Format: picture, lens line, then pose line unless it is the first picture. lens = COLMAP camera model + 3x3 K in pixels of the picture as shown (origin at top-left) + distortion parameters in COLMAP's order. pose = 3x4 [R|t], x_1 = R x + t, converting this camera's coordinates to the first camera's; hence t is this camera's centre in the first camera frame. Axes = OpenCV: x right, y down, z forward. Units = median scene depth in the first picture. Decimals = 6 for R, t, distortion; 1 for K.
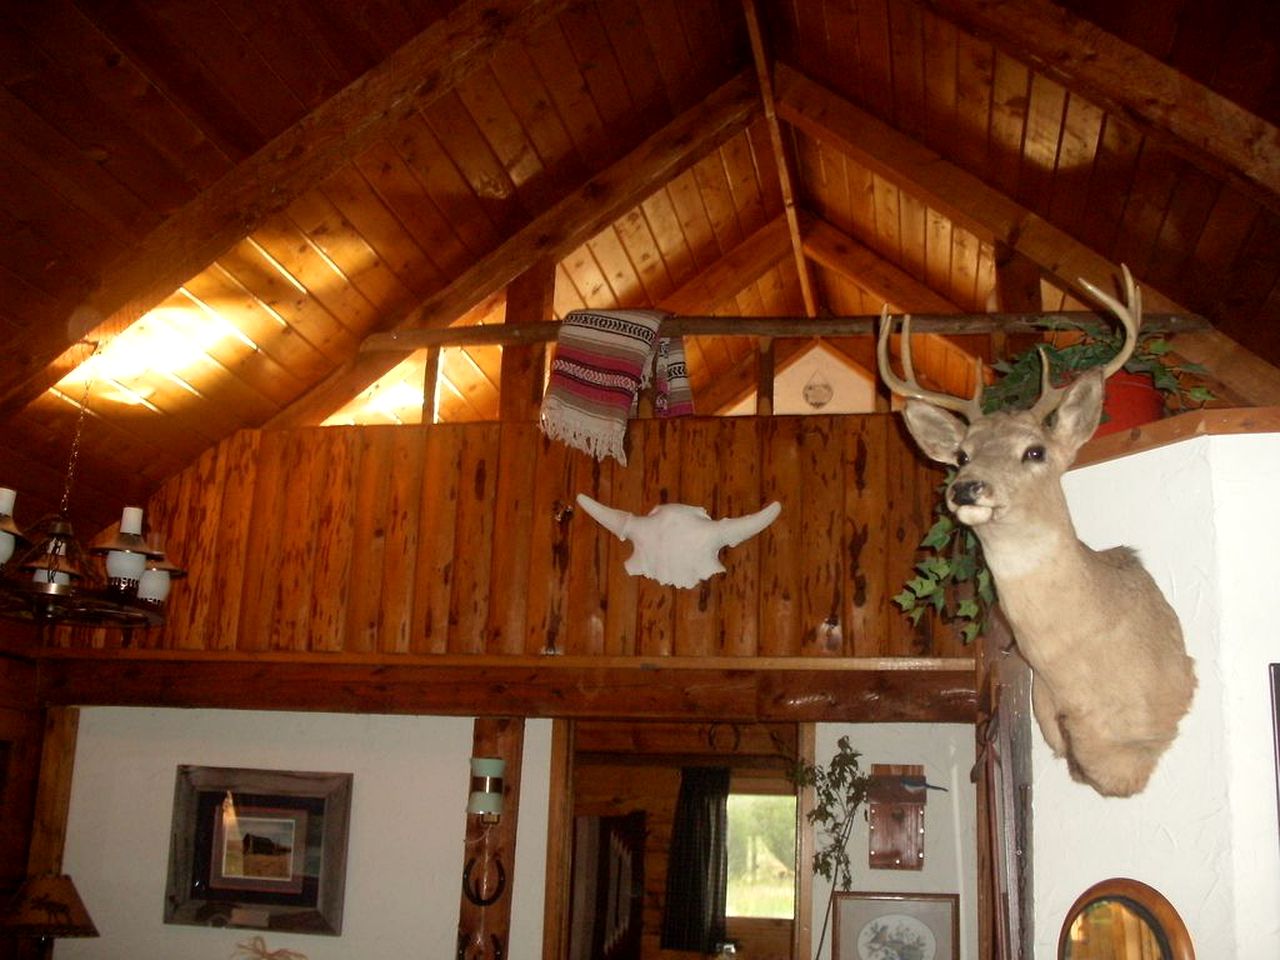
lens RADIAL K [[1457.4, 0, 640.0], [0, 1457.4, 480.0], [0, 0, 1]] dist [-0.295185, 0.506264]
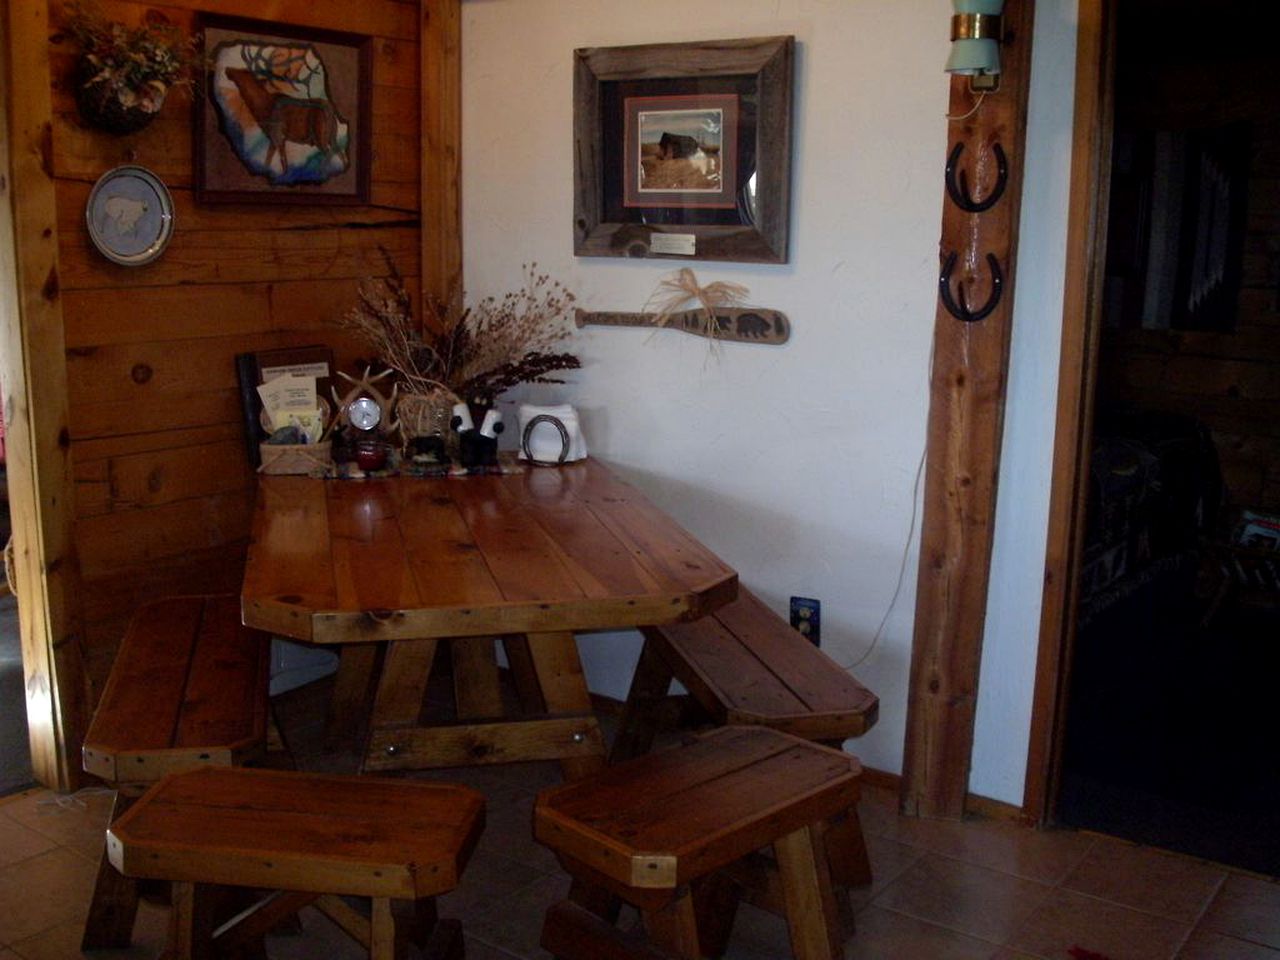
lens RADIAL K [[1457.4, 0, 640.0], [0, 1457.4, 480.0], [0, 0, 1]] dist [-0.295185, 0.506264]
pose [[0.915592, 0.054490, -0.398399, 0.018374], [0.114981, 0.913928, 0.389248, 0.124651], [0.385319, -0.402201, 0.830520, 0.303161]]
